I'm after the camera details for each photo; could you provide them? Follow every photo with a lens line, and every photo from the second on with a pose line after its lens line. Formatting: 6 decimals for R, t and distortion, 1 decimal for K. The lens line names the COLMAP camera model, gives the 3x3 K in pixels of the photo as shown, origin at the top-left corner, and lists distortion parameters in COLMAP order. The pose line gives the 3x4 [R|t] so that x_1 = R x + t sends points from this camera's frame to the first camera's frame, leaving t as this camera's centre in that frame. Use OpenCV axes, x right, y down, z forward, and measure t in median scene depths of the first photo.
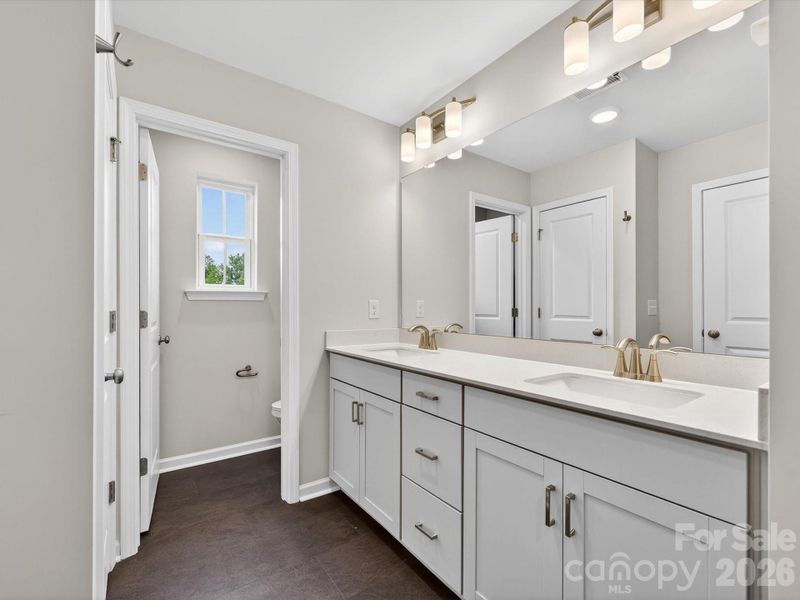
lens RADIAL K [[360.1, 0, 399.2], [0, 360.1, 303.6], [0, 0, 1]] dist [0.000258, 0.000226]
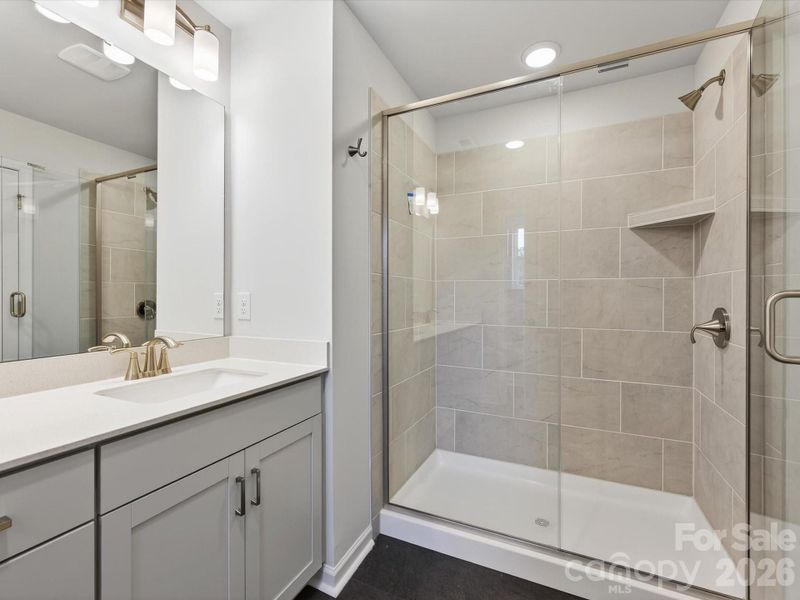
lens RADIAL K [[361.8, 0, 400.0], [0, 361.8, 300.0], [0, 0, 1]] dist [-0.001292, -0.000627]
pose [[-0.483757, -0.007887, 0.875167, -0.721873], [-0.005679, 0.999967, 0.005873, -0.022654], [-0.875184, -0.002129, -0.483786, 1.093292]]
